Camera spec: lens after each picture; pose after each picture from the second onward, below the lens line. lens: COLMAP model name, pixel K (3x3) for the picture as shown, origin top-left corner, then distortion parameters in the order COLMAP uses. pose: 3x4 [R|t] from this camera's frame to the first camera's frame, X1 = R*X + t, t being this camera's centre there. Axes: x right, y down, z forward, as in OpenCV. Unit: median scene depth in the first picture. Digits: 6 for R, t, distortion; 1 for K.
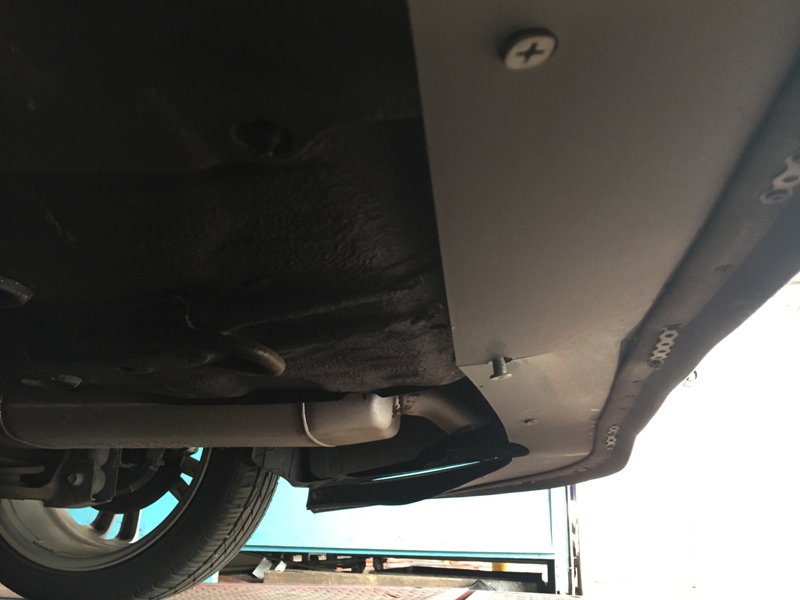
lens RADIAL K [[693.3, 0, 398.4], [0, 693.3, 274.9], [0, 0, 1]] dist [0.089325, -0.153589]
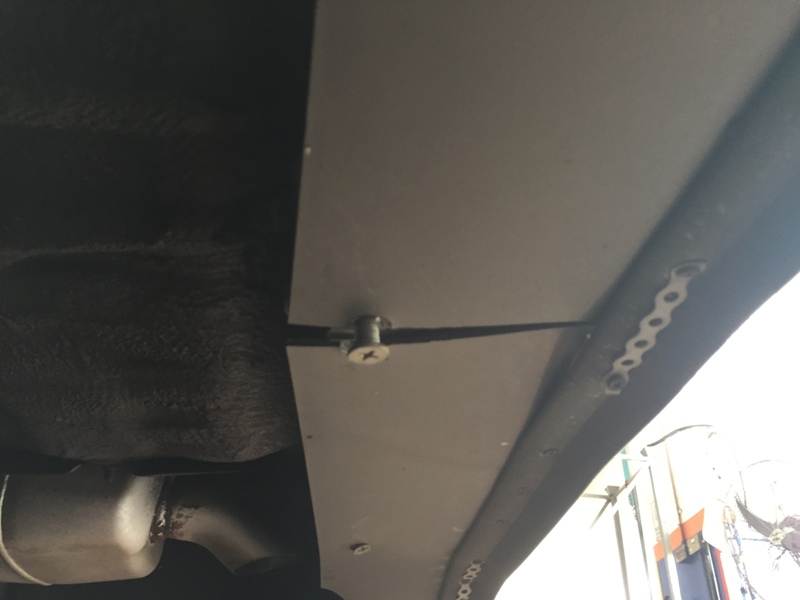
lens RADIAL K [[693.3, 0, 398.4], [0, 693.3, 274.9], [0, 0, 1]] dist [0.089325, -0.153589]
pose [[0.957021, 0.176512, 0.230119, 0.019173], [-0.109043, 0.954239, -0.278456, 0.123767], [-0.268740, 0.241396, 0.932474, 0.255982]]
